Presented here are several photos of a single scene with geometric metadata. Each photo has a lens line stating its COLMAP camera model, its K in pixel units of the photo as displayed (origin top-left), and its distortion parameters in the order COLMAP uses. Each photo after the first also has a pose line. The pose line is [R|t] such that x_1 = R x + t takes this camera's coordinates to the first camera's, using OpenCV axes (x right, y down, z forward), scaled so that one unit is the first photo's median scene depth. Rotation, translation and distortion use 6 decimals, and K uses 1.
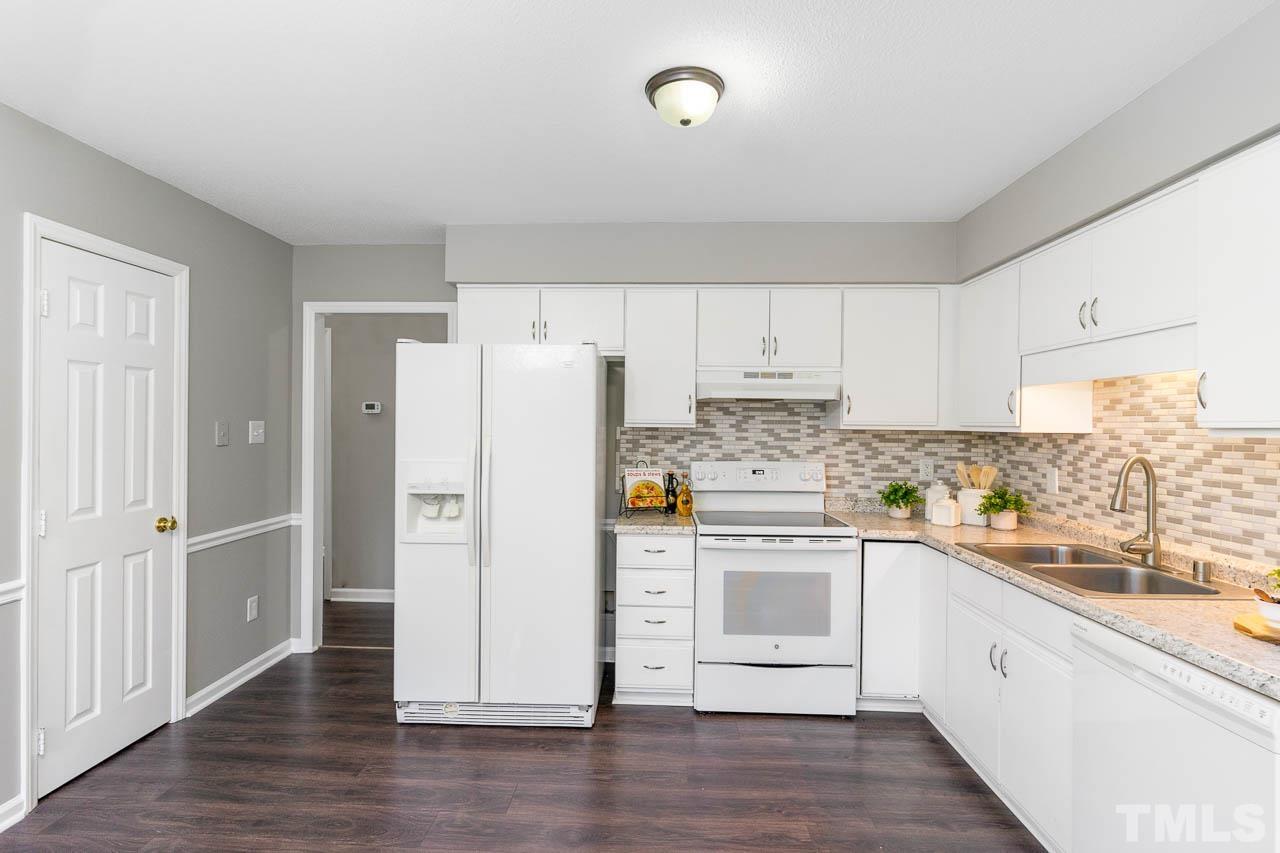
lens RADIAL K [[618.7, 0, 637.0], [0, 618.7, 428.4], [0, 0, 1]] dist [-0.000373, 0.000790]
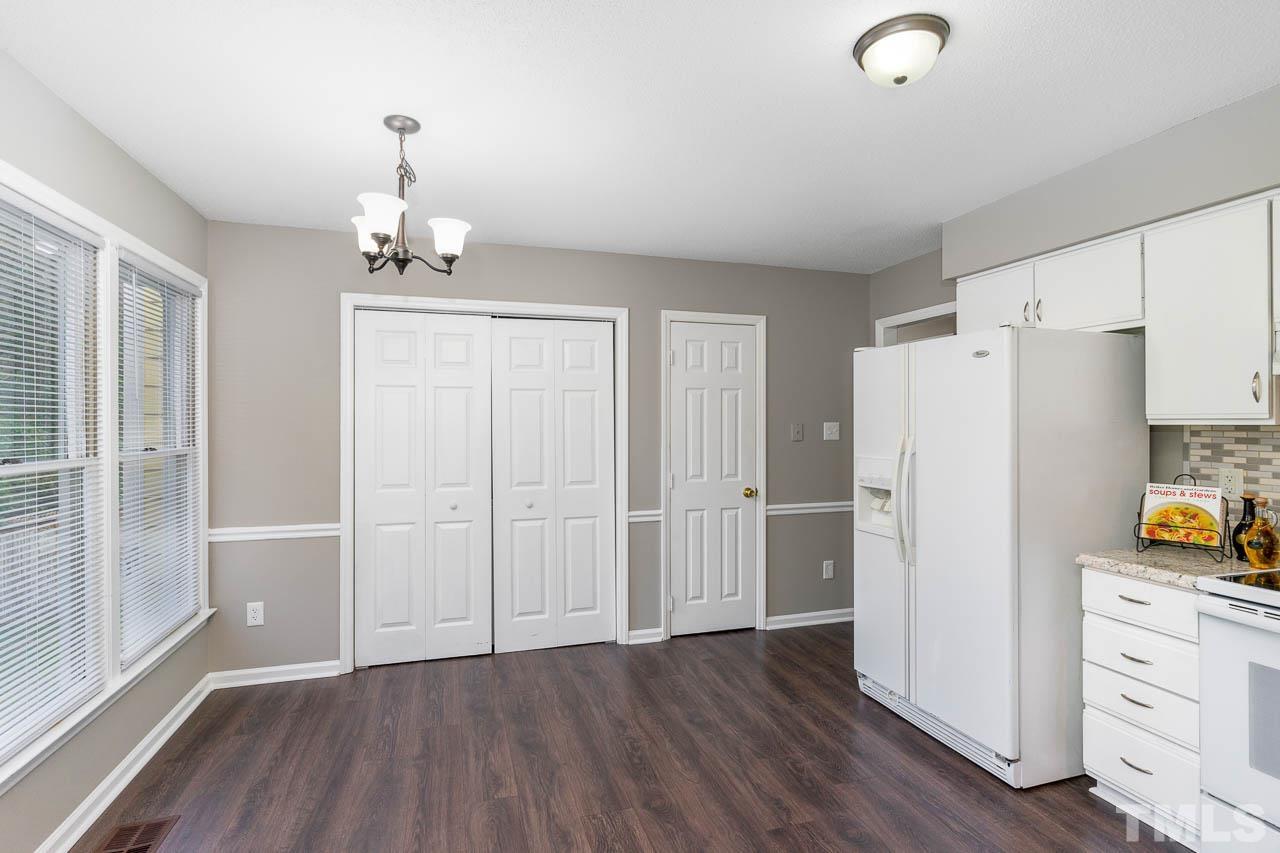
lens RADIAL K [[618.7, 0, 634.4], [0, 618.7, 418.3], [0, 0, 1]] dist [-0.000373, 0.000790]
pose [[0.329029, -0.017448, -0.944159, 0.515230], [-0.001156, 0.999821, -0.018879, 0.004799], [0.944319, 0.007304, 0.328950, 0.230644]]
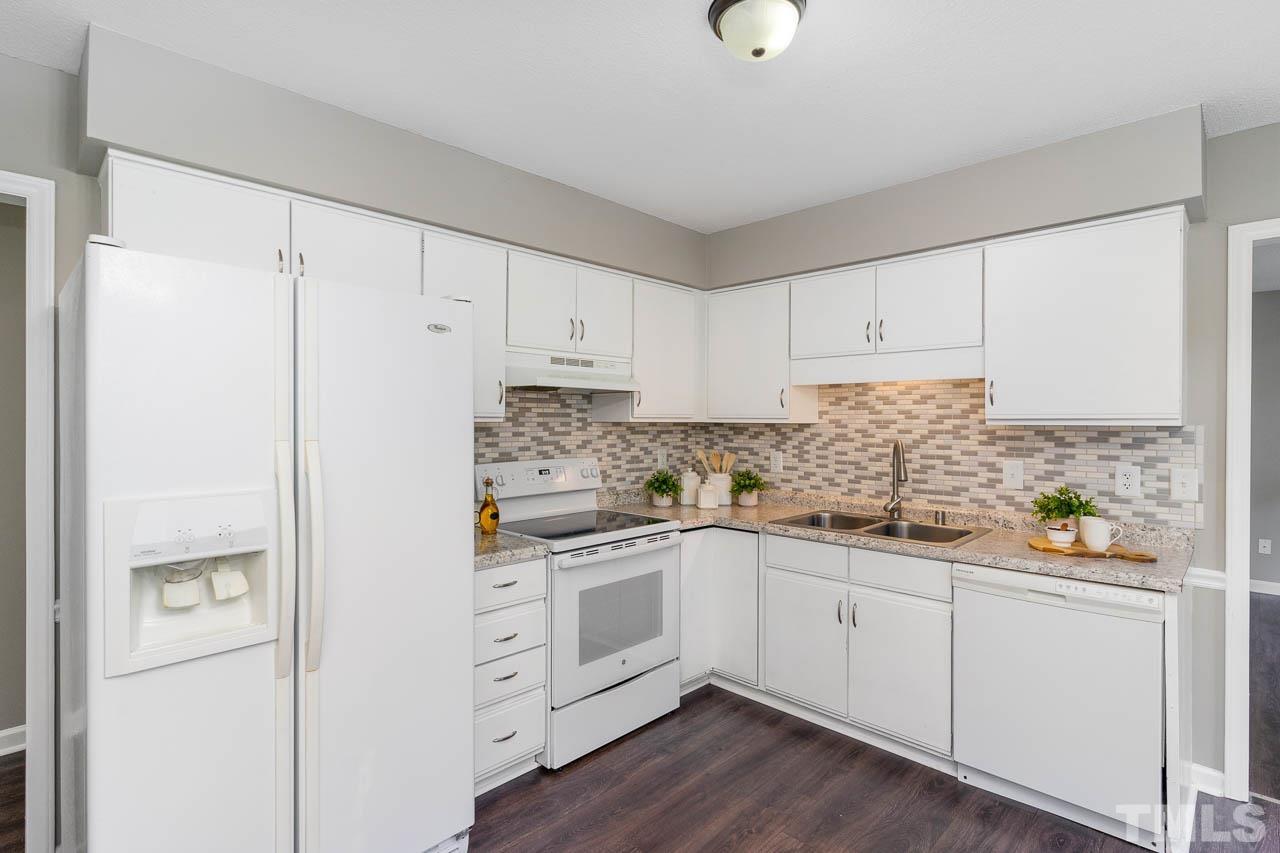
lens RADIAL K [[618.7, 0, 634.4], [0, 618.7, 422.9], [0, 0, 1]] dist [-0.000373, 0.000790]
pose [[0.676431, -0.011759, 0.736412, -0.426524], [0.008214, 0.999931, 0.008422, -0.005990], [-0.736461, 0.000352, 0.676480, 0.372537]]
